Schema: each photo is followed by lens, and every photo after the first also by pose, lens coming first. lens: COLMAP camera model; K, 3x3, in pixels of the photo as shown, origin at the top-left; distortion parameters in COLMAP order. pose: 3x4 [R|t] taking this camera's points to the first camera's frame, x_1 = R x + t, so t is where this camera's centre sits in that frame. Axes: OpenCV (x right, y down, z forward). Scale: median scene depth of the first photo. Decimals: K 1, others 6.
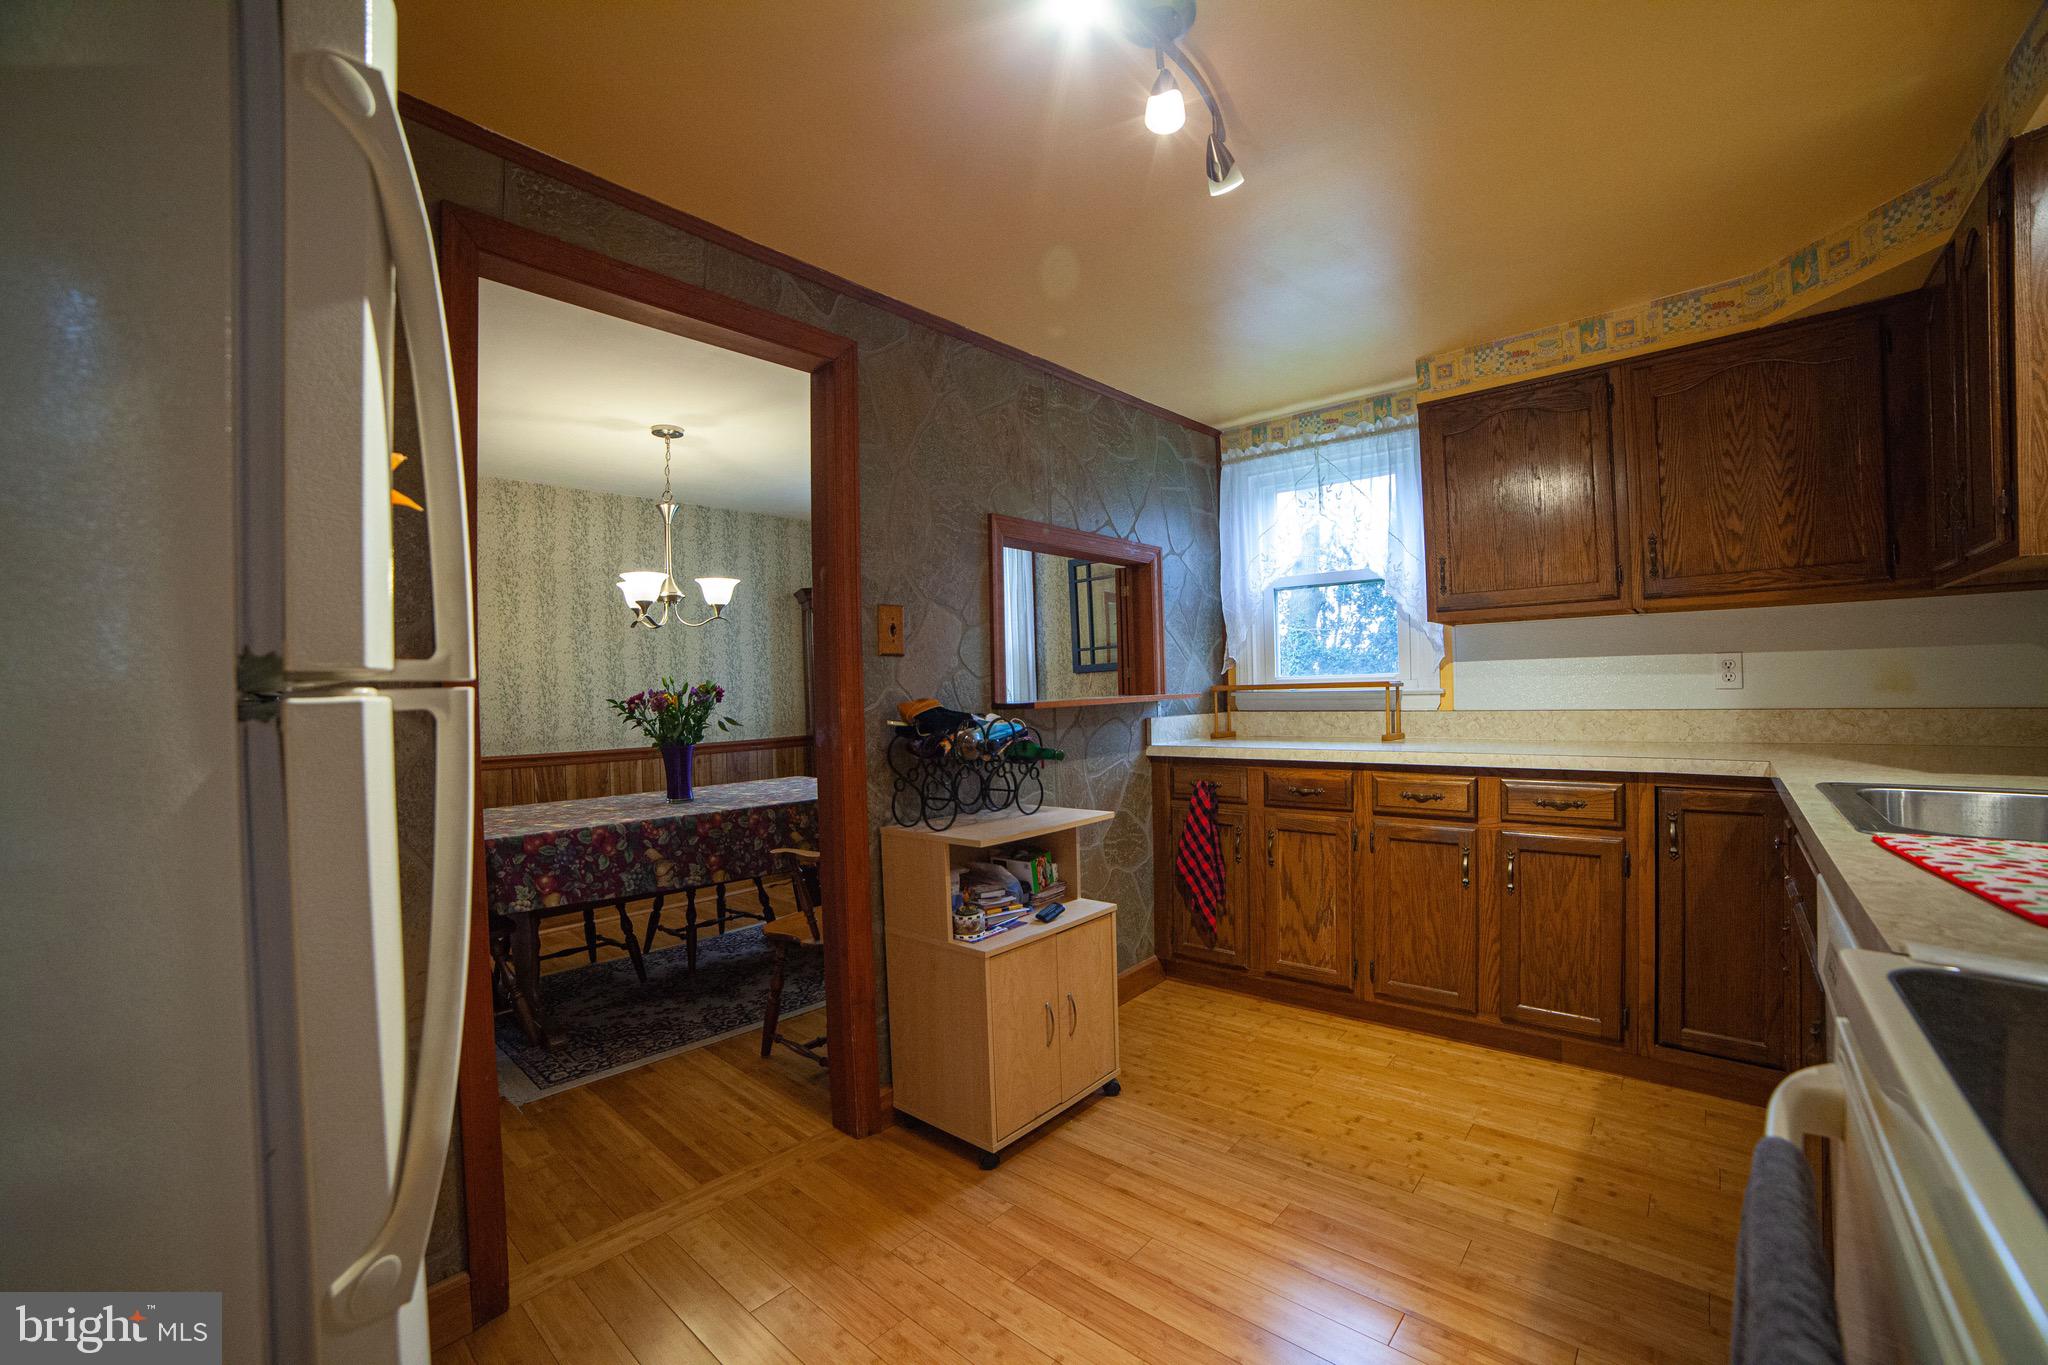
lens RADIAL K [[826.6, 0, 1029.9], [0, 826.6, 689.3], [0, 0, 1]] dist [-0.110591, 0.040481]
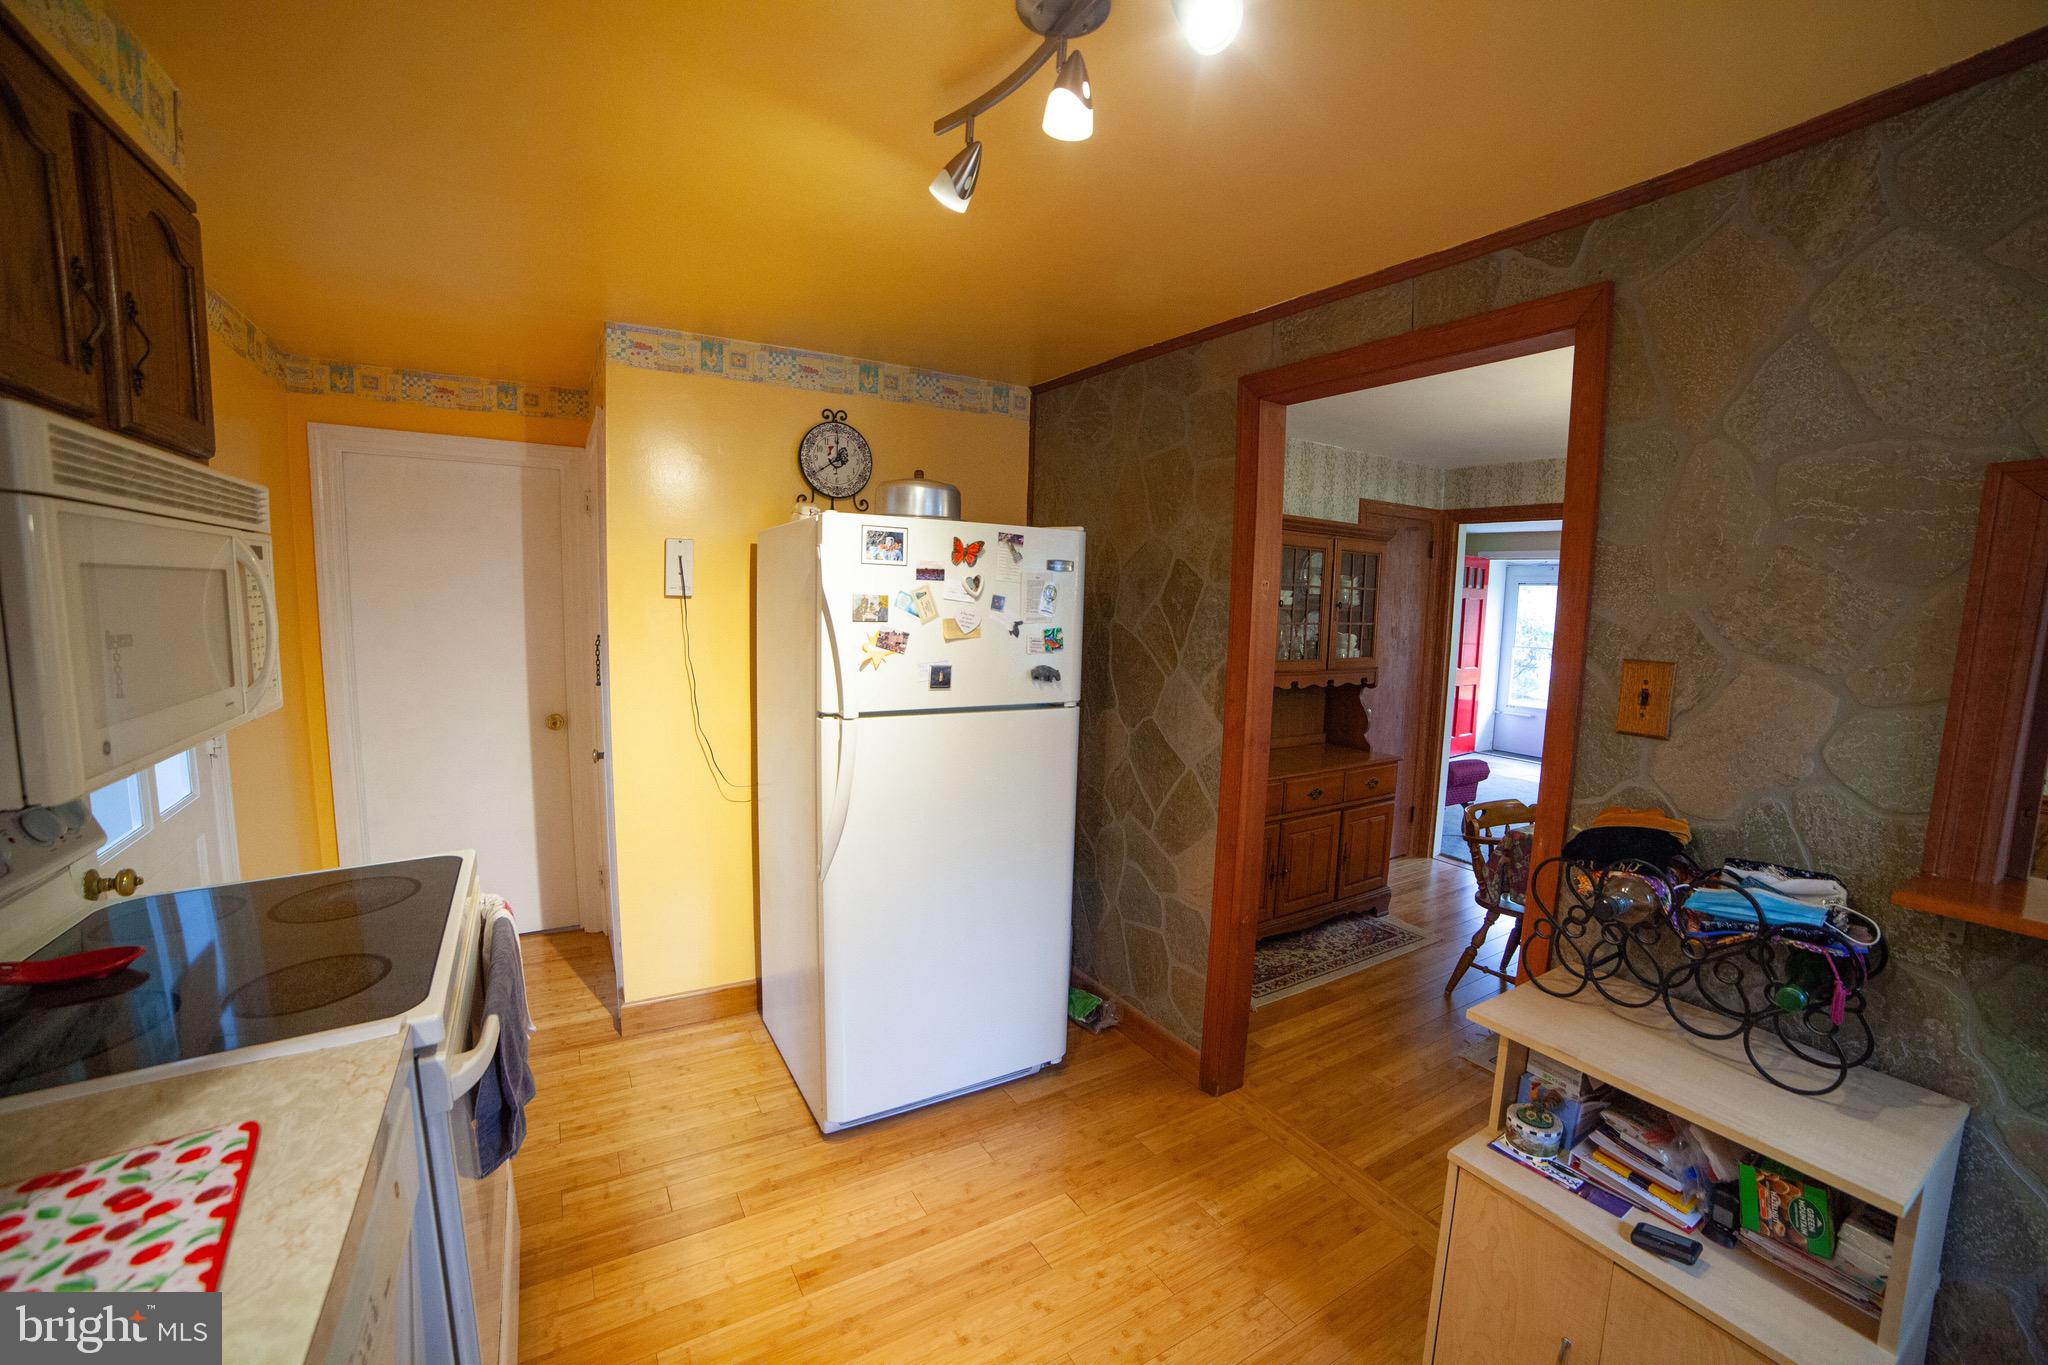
lens RADIAL K [[826.6, 0, 1029.9], [0, 826.6, 689.3], [0, 0, 1]] dist [-0.110591, 0.040481]
pose [[-0.296607, 0.126686, -0.946560, 0.426131], [-0.017265, 0.990289, 0.137948, -0.116009], [0.954844, 0.057259, -0.291539, 0.517515]]
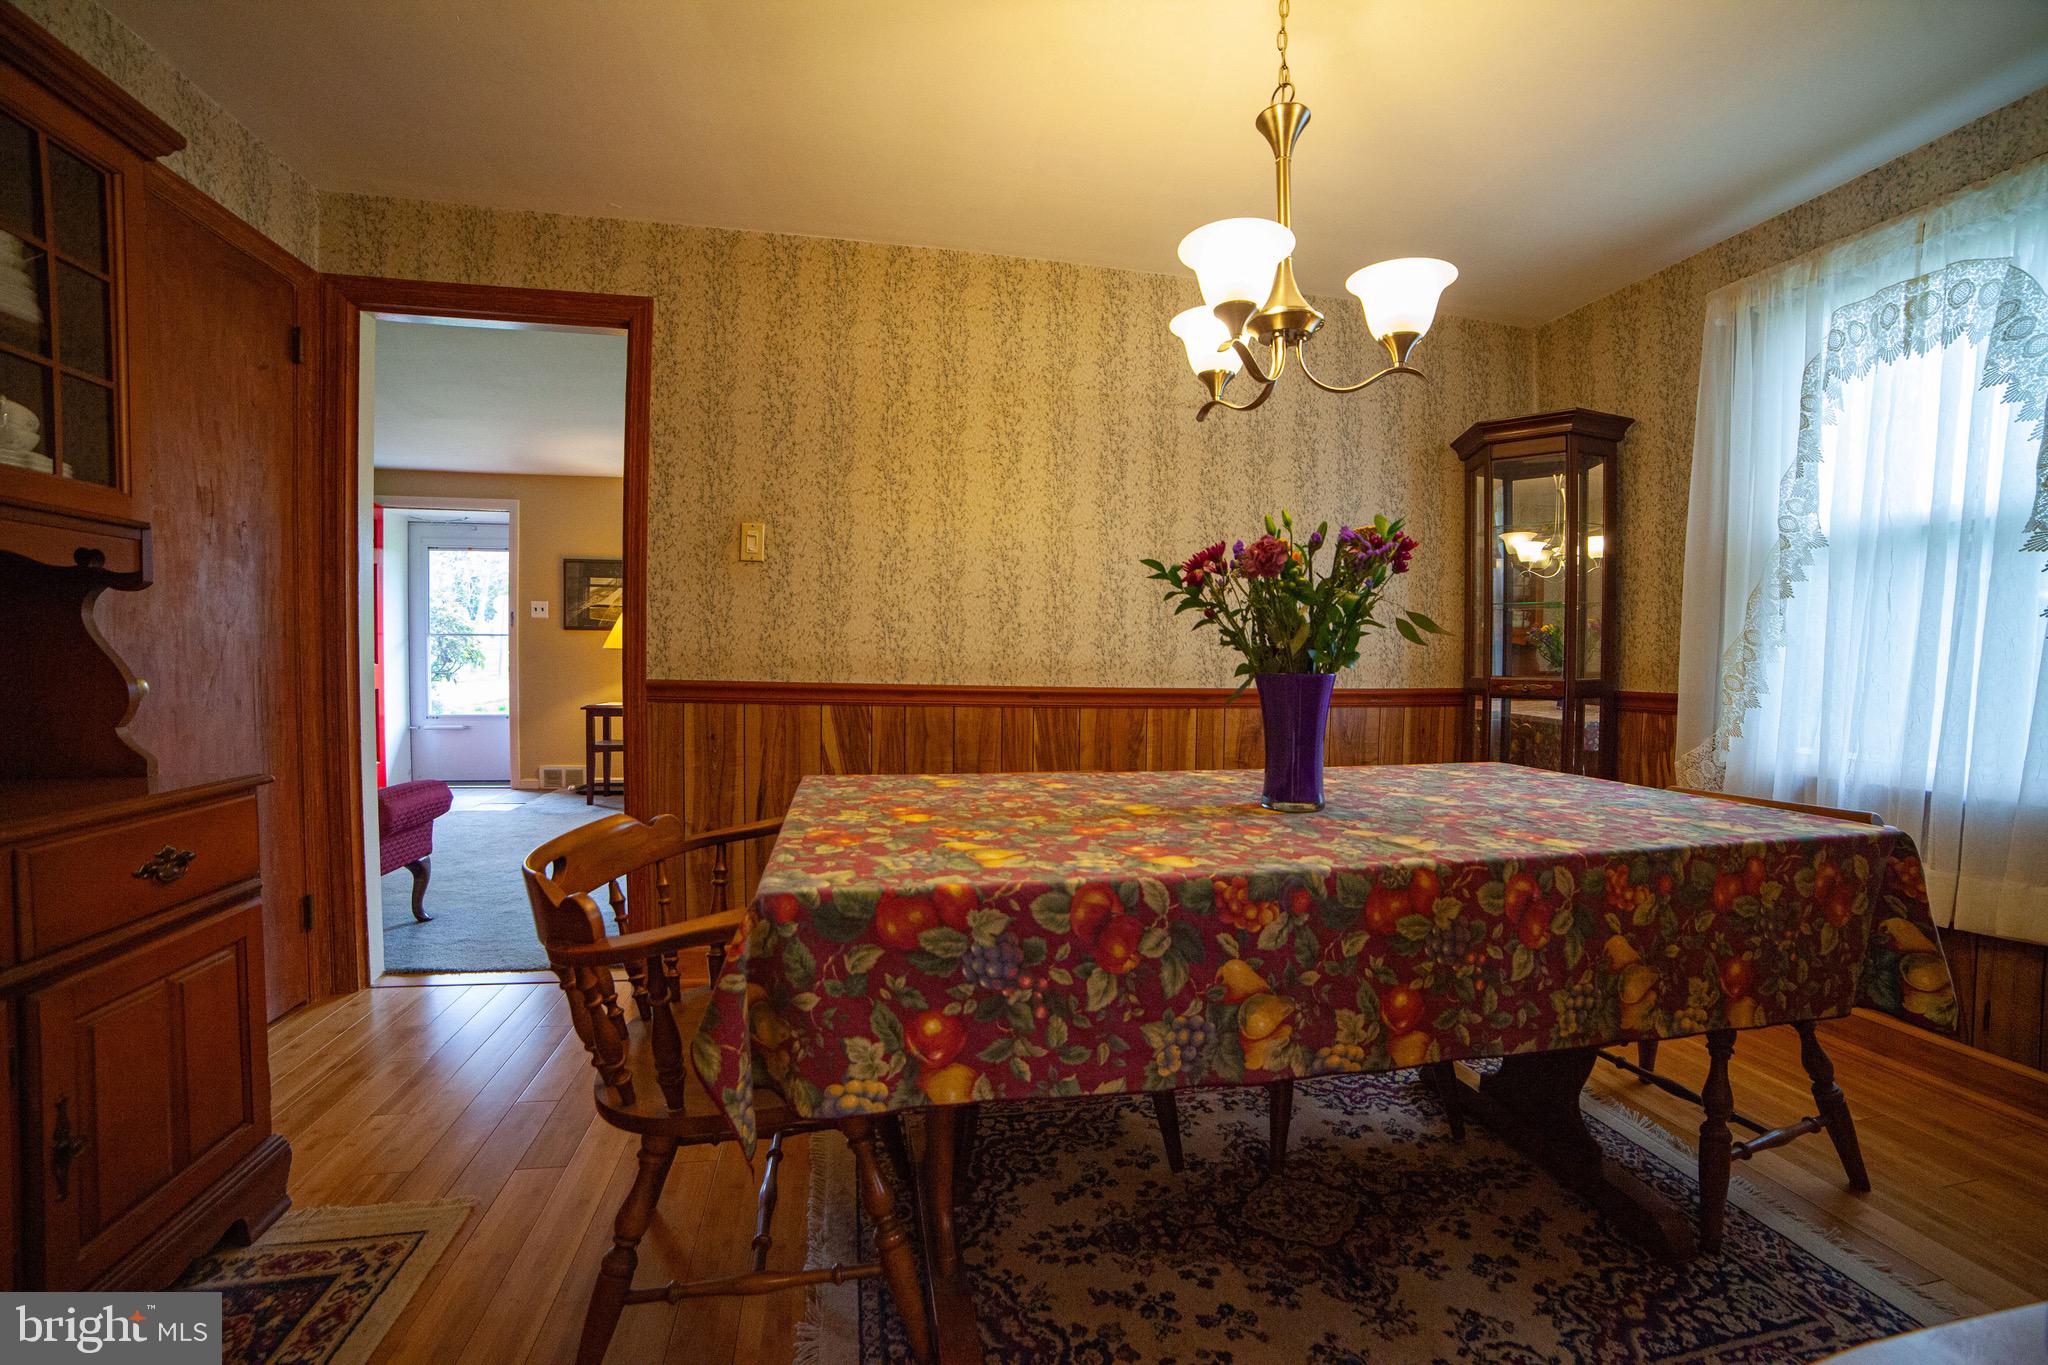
lens RADIAL K [[826.6, 0, 1029.9], [0, 826.6, 689.3], [0, 0, 1]] dist [-0.110591, 0.040481]
pose [[0.805671, 0.059754, -0.589342, -0.313112], [-0.034916, 0.997960, 0.053451, 0.063374], [0.591333, -0.022487, 0.806114, 0.612117]]
